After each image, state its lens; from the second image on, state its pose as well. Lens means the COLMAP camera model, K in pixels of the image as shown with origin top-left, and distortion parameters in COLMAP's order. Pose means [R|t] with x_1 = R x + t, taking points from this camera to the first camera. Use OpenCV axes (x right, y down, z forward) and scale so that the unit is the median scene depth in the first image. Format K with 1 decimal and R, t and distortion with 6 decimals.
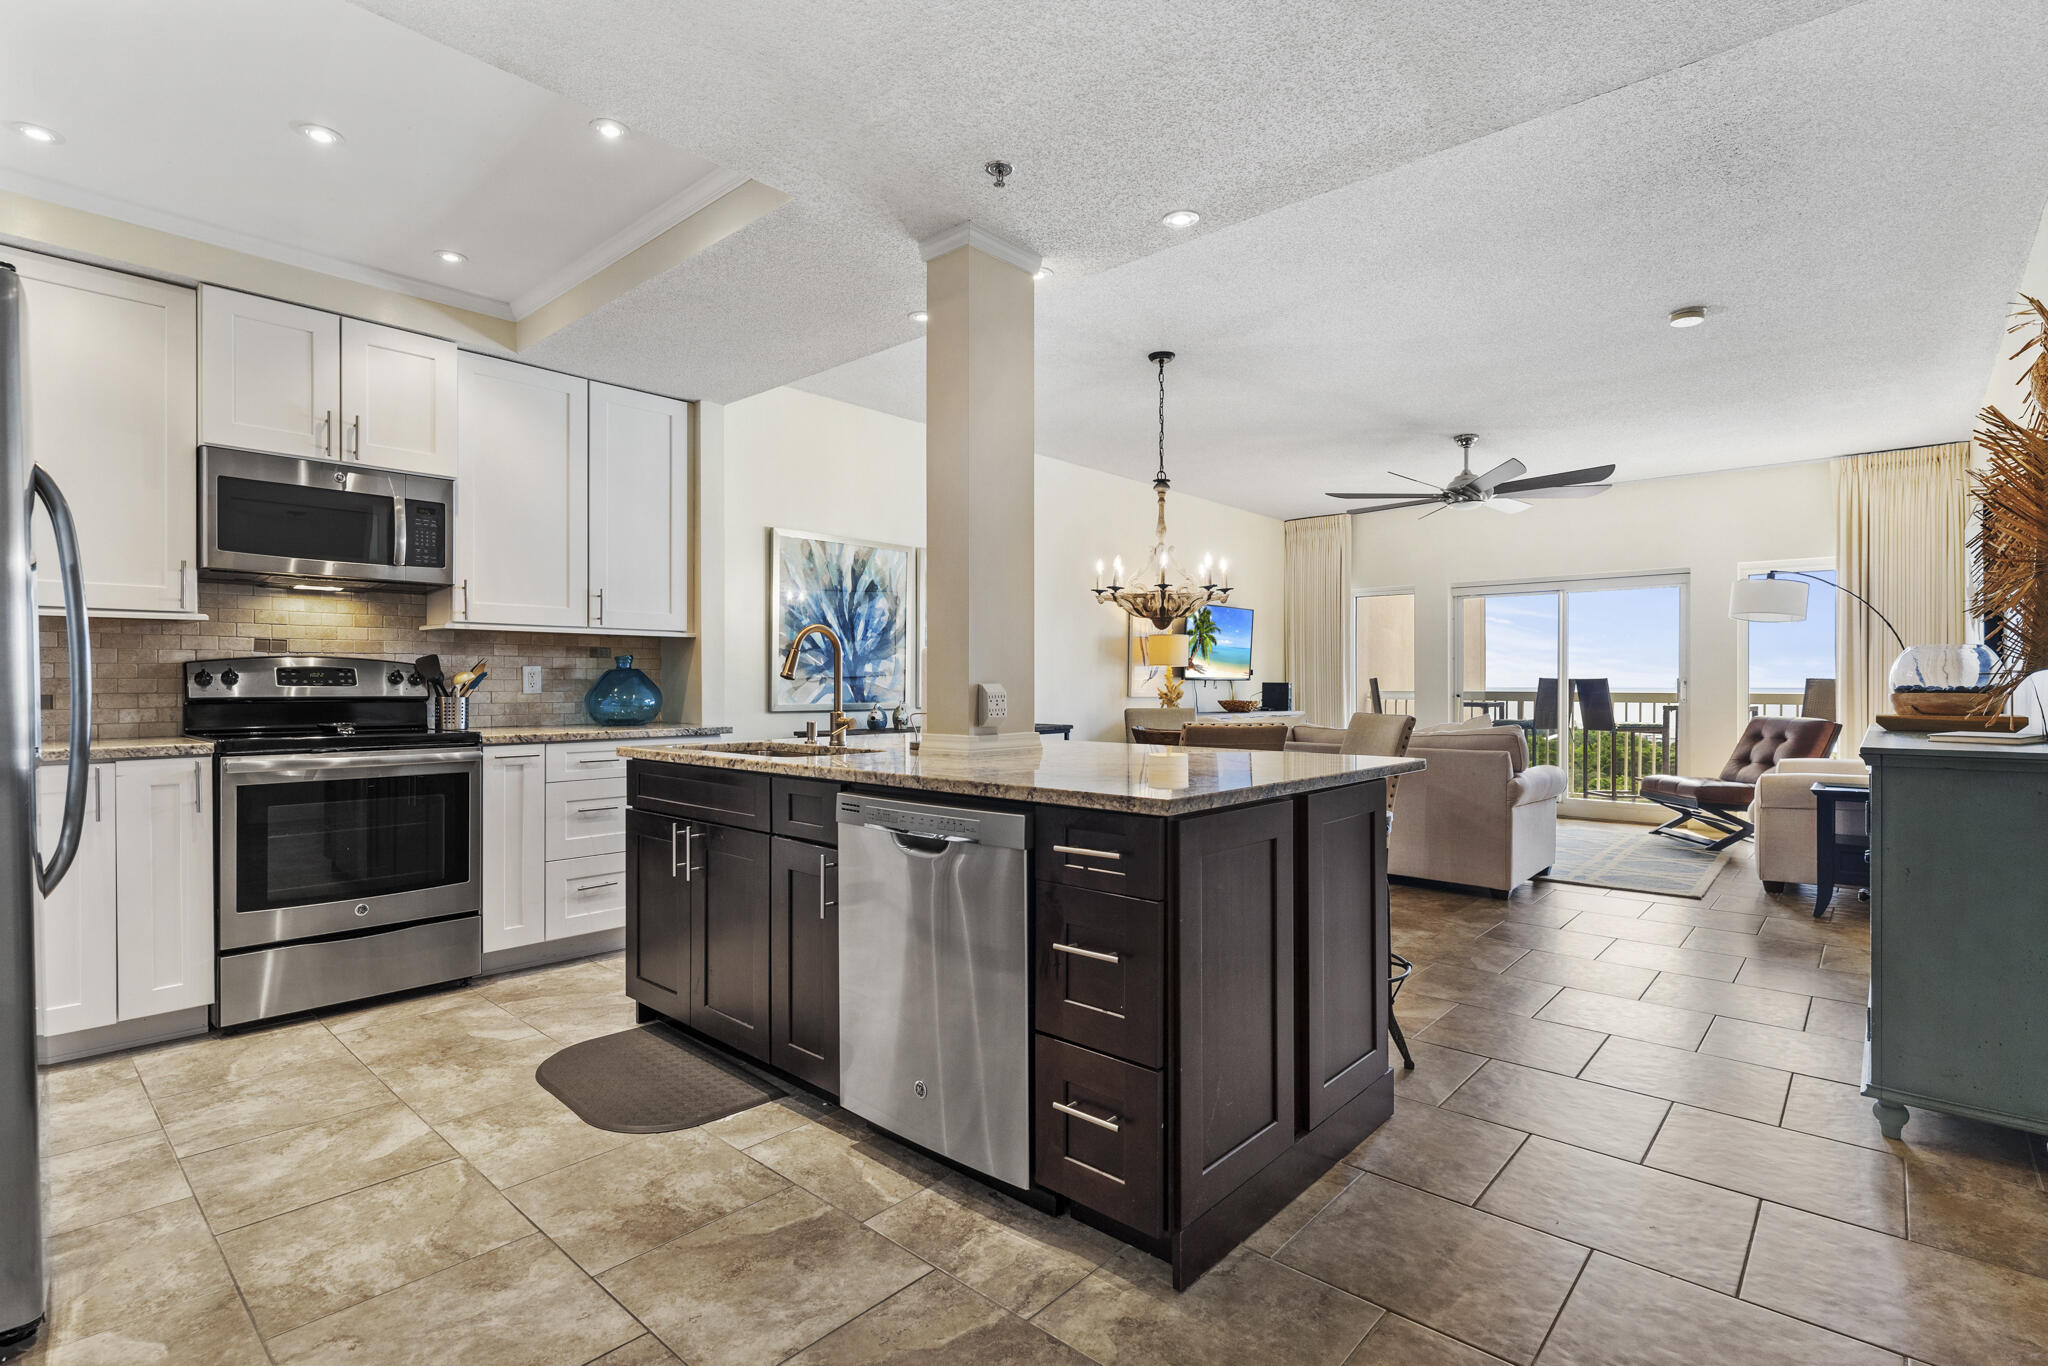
lens RADIAL K [[961.6, 0, 1015.7], [0, 961.6, 686.1], [0, 0, 1]] dist [-0.003268, -0.000667]
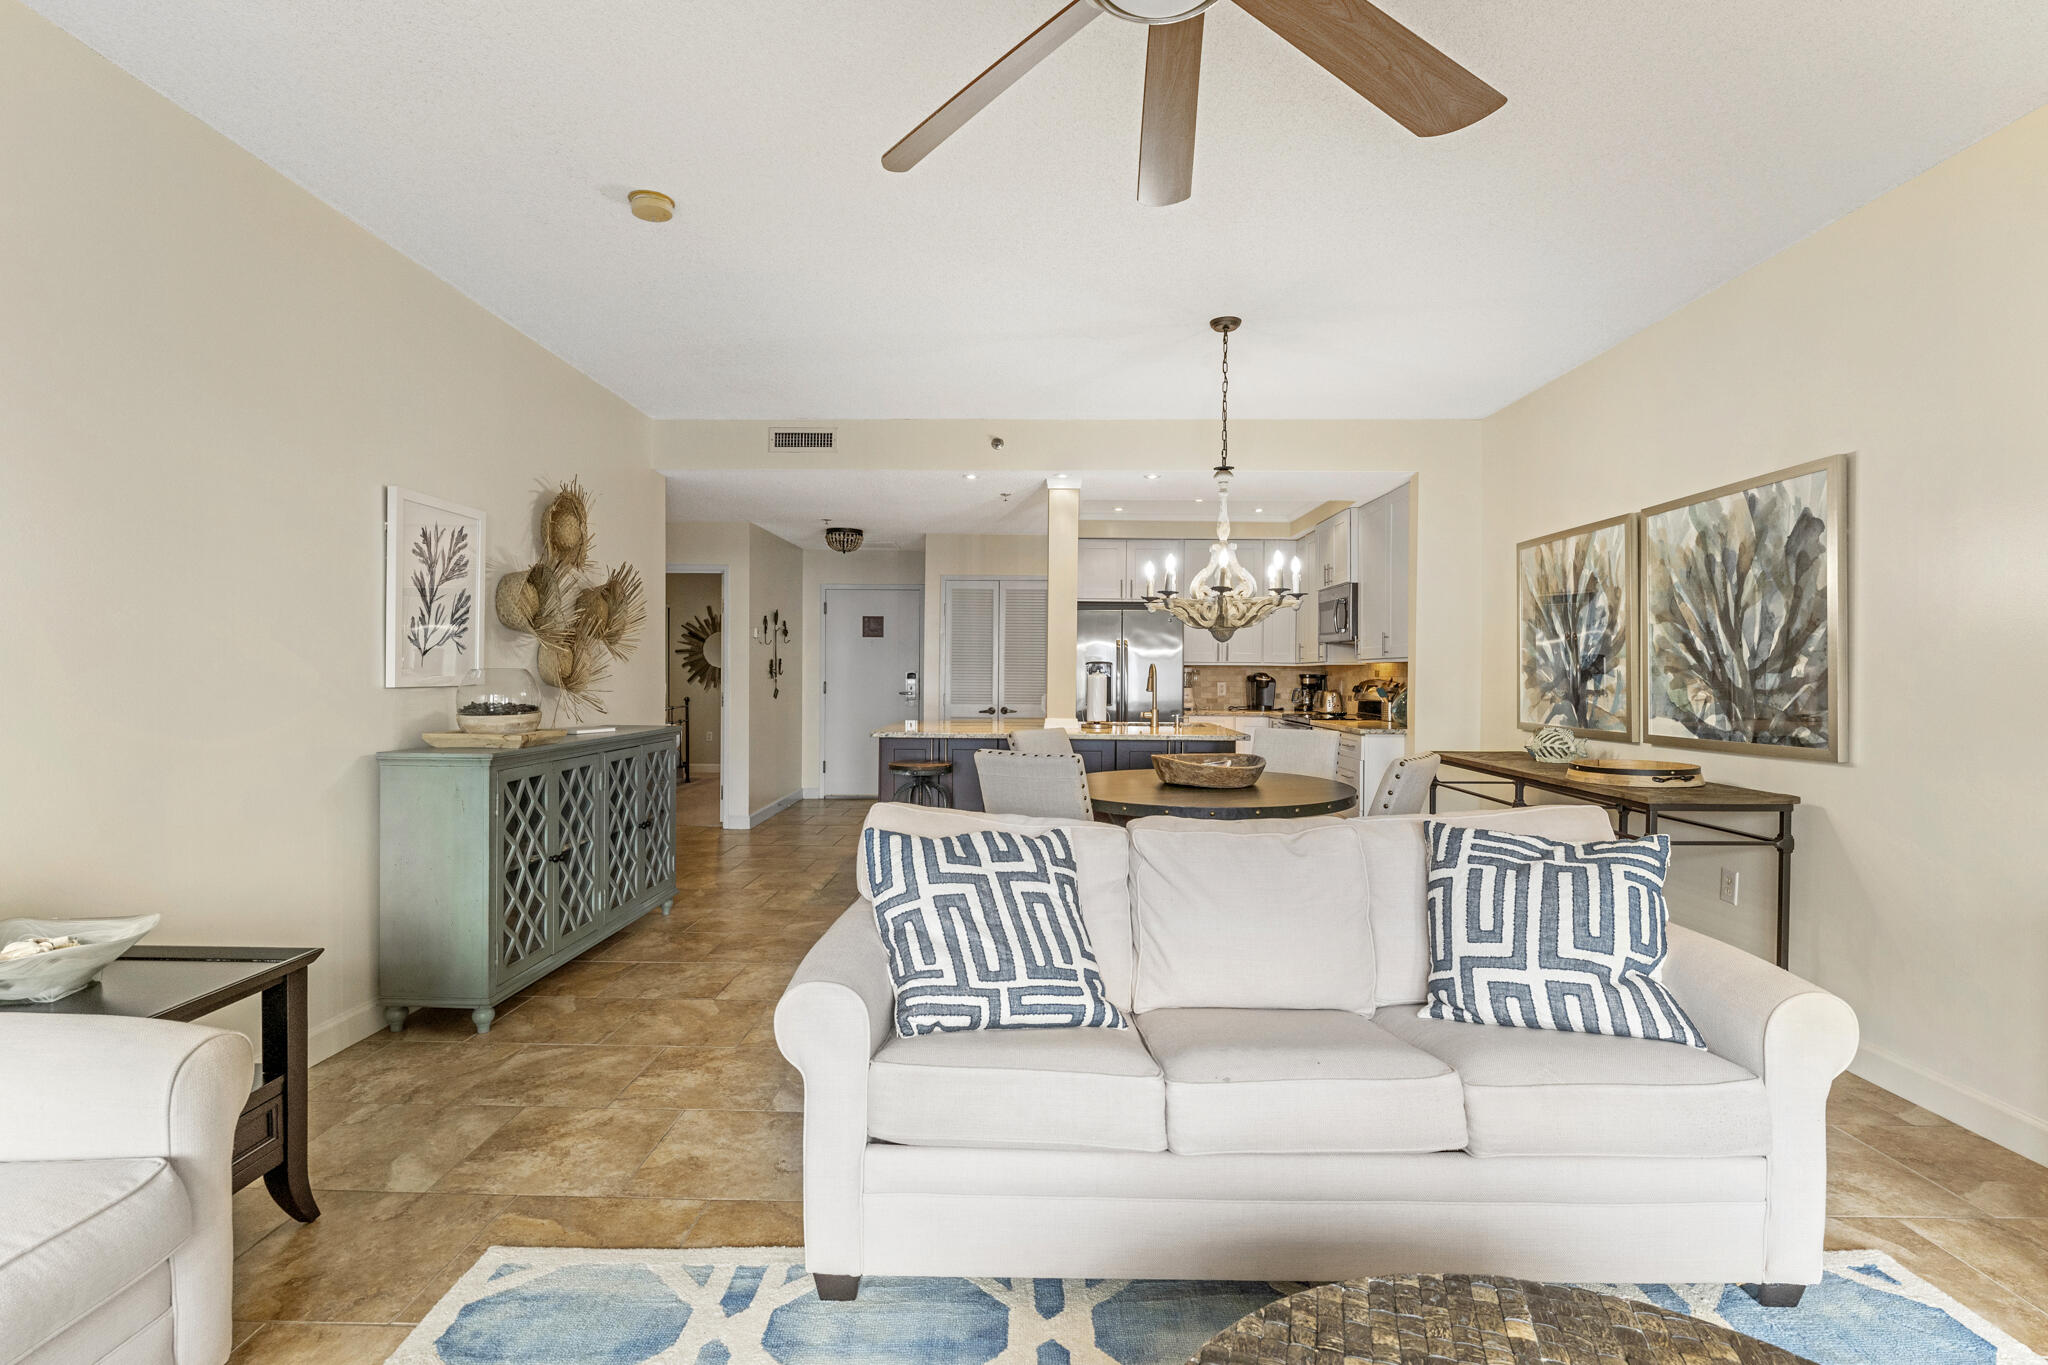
lens RADIAL K [[961.6, 0, 1052.8], [0, 961.6, 683.8], [0, 0, 1]] dist [-0.003268, -0.000667]
pose [[-0.737771, 0.001237, -0.675050, 1.120653], [-0.011251, 0.999837, 0.014128, -0.041237], [0.674957, 0.018018, -0.737637, 2.036330]]
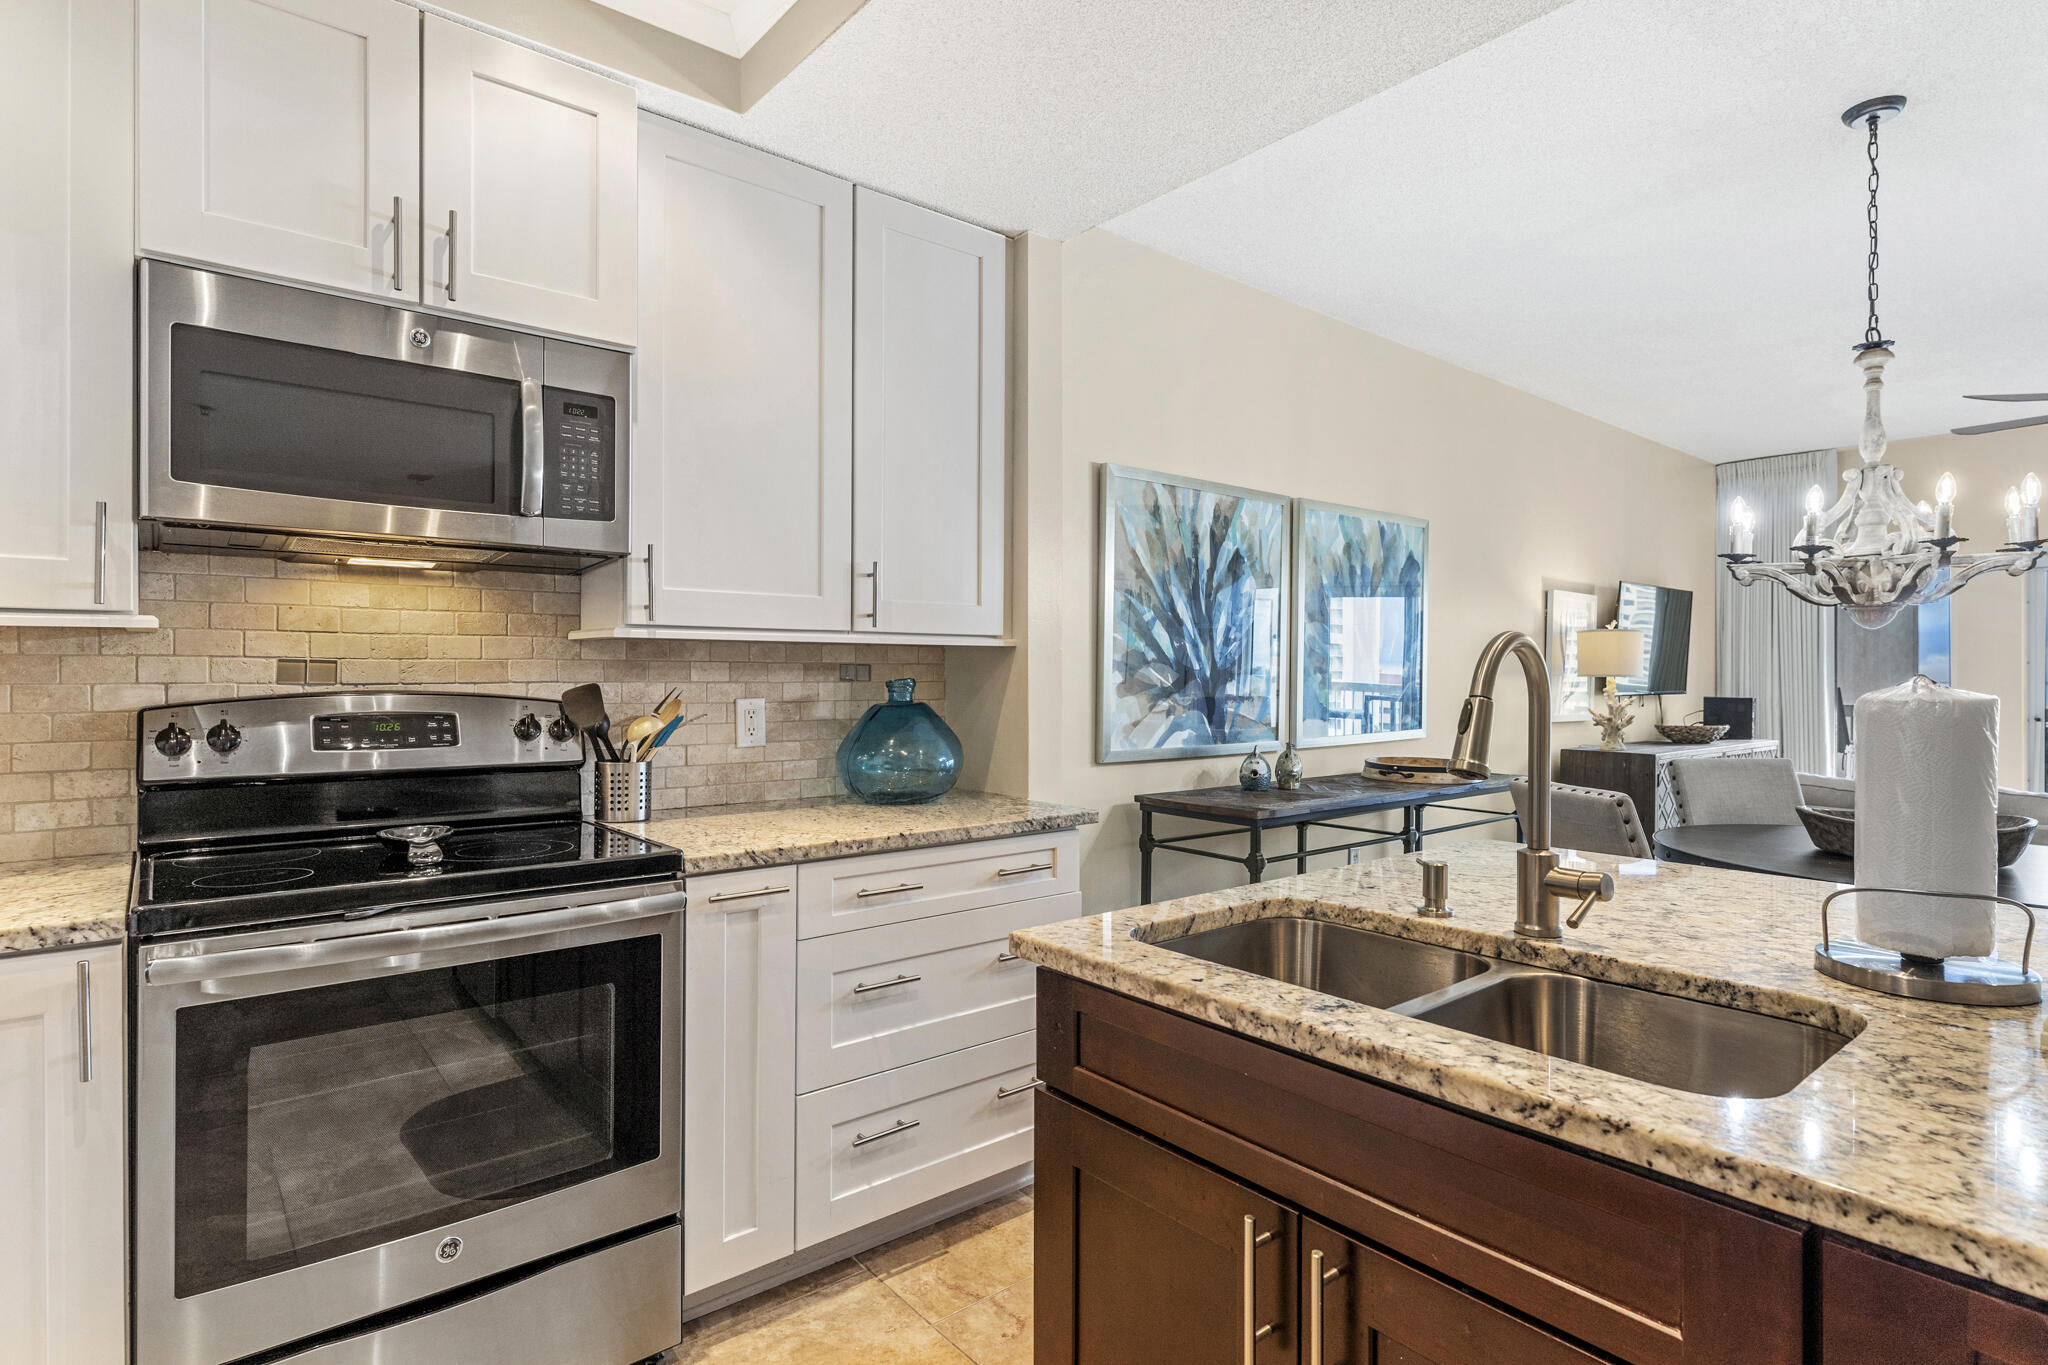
lens RADIAL K [[1034.0, 0, 1017.0], [0, 1034.0, 676.4], [0, 0, 1]] dist [0.000101, -0.001438]
pose [[0.988852, 0.001528, -0.148897, -0.302504], [-0.001994, 0.999994, -0.002977, -0.038865], [0.148892, 0.003241, 0.988848, 0.491298]]
